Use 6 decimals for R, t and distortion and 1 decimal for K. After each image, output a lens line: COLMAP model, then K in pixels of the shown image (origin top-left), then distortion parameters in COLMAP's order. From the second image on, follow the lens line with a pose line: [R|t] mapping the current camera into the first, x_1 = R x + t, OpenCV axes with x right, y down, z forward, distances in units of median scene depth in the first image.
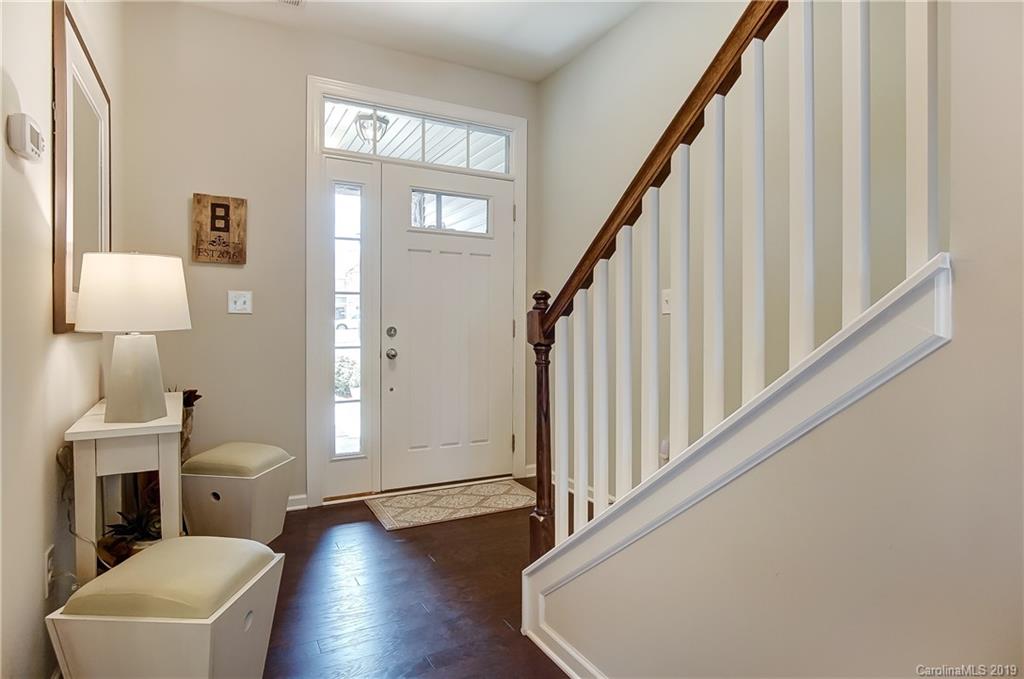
lens RADIAL K [[549.3, 0, 508.1], [0, 549.3, 336.5], [0, 0, 1]] dist [-0.034557, 0.010472]
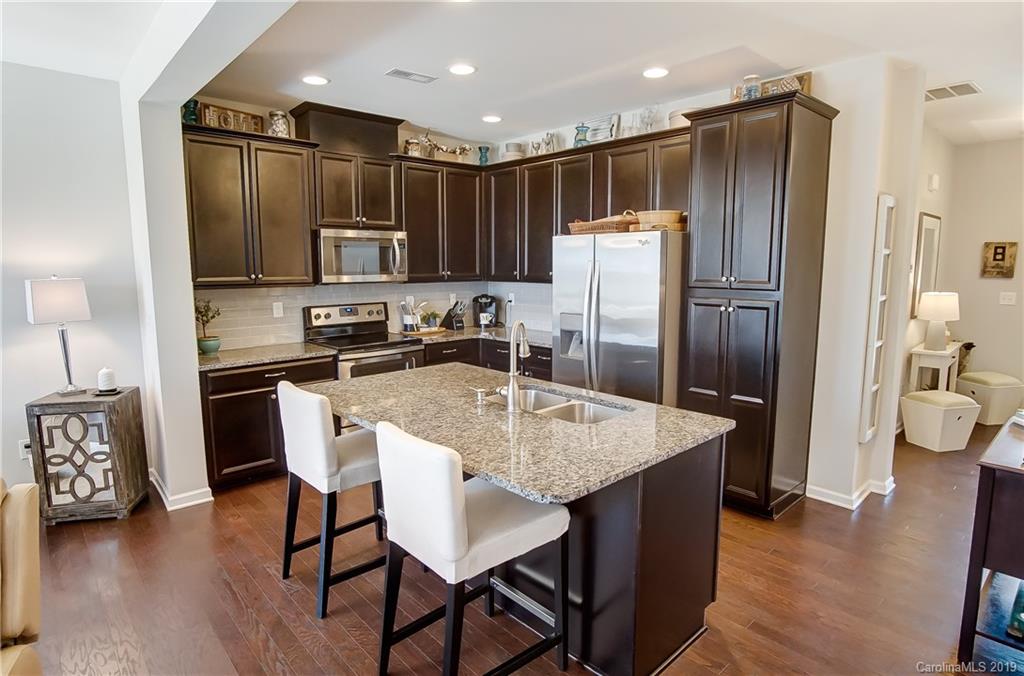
lens RADIAL K [[549.6, 0, 511.1], [0, 549.6, 335.5], [0, 0, 1]] dist [-0.031700, 0.008333]
pose [[0.244315, 0.121975, -0.961994, 0.876059], [-0.016217, 0.992433, 0.121716, -0.136276], [0.969560, -0.014136, 0.244444, -1.087414]]
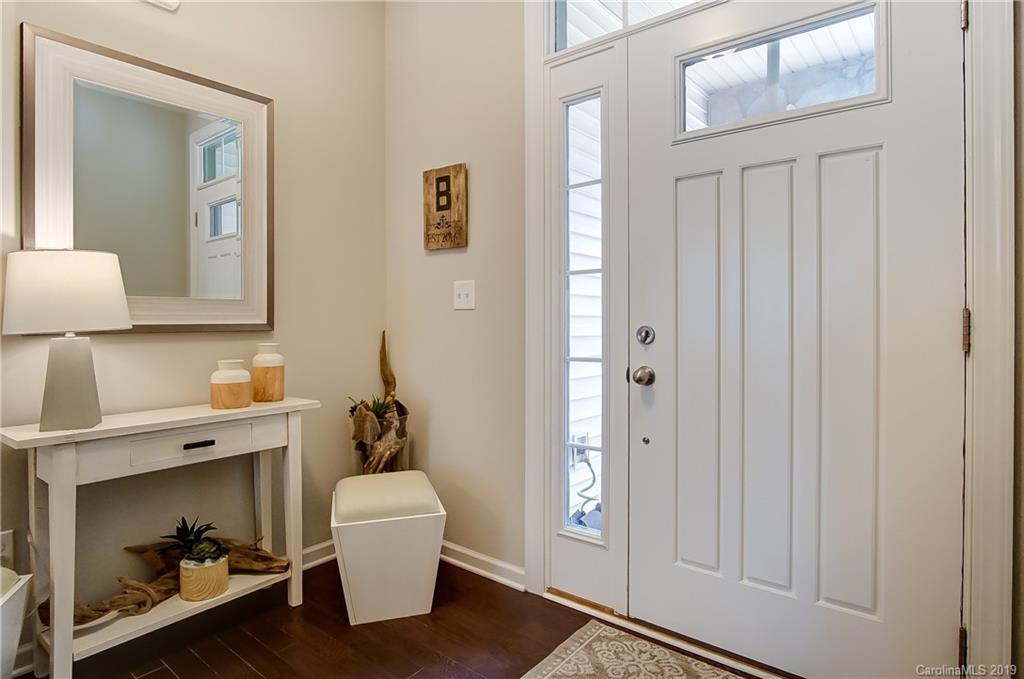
lens RADIAL K [[549.3, 0, 513.3], [0, 549.3, 327.0], [0, 0, 1]] dist [-0.034557, 0.010472]
pose [[0.403809, 0.004000, -0.914834, 0.272021], [-0.015798, 0.999872, -0.002602, -0.015956], [0.914707, 0.015503, 0.403821, 0.760939]]
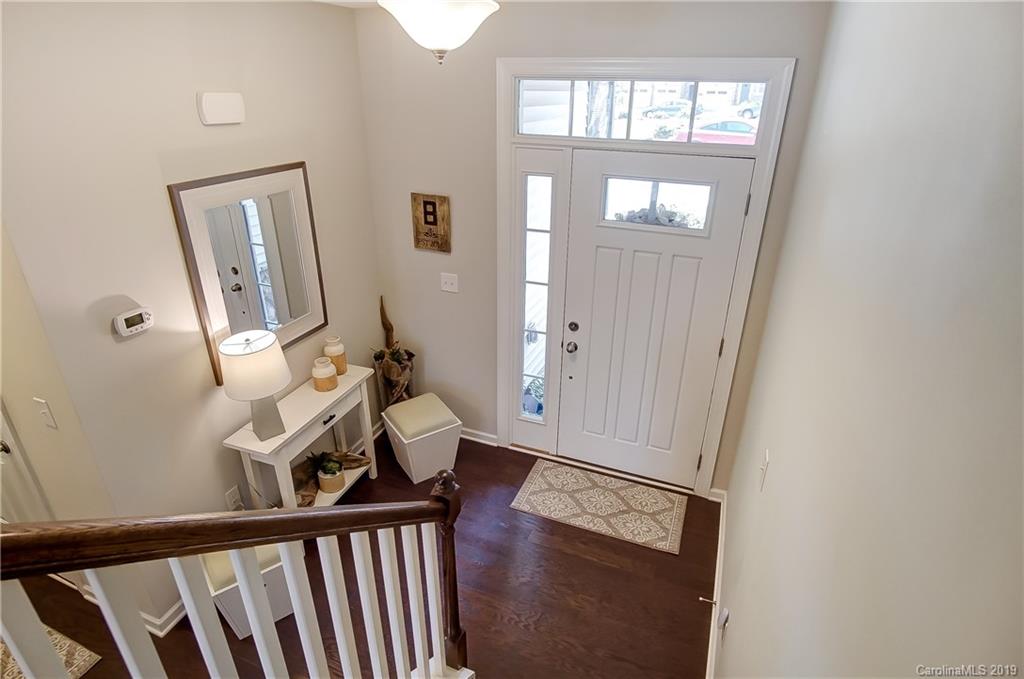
lens RADIAL K [[549.3, 0, 510.6], [0, 549.3, 338.6], [0, 0, 1]] dist [-0.034557, 0.010472]
pose [[0.647322, 0.326257, -0.688862, 0.464897], [-0.020002, 0.910721, 0.412538, -0.456563], [0.761954, -0.253266, 0.596055, 0.368684]]
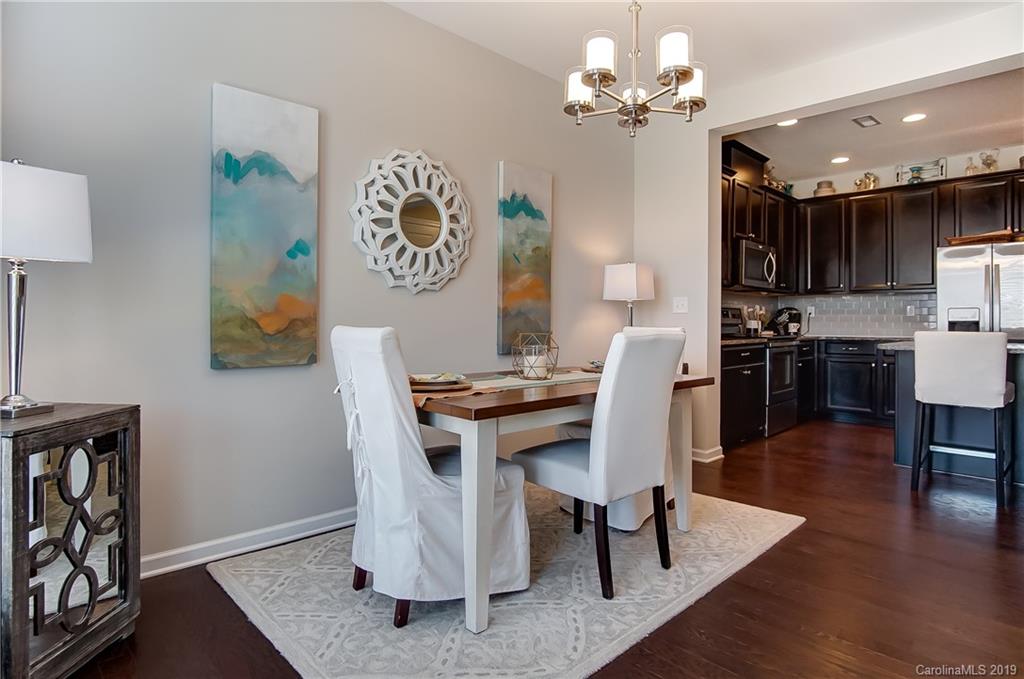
lens RADIAL K [[549.3, 0, 517.0], [0, 549.3, 319.2], [0, 0, 1]] dist [-0.034557, 0.010472]
pose [[0.275888, -0.007090, -0.961164, 0.816178], [-0.022358, 0.999655, -0.013792, 0.059160], [0.960930, 0.025295, 0.275634, -2.370139]]
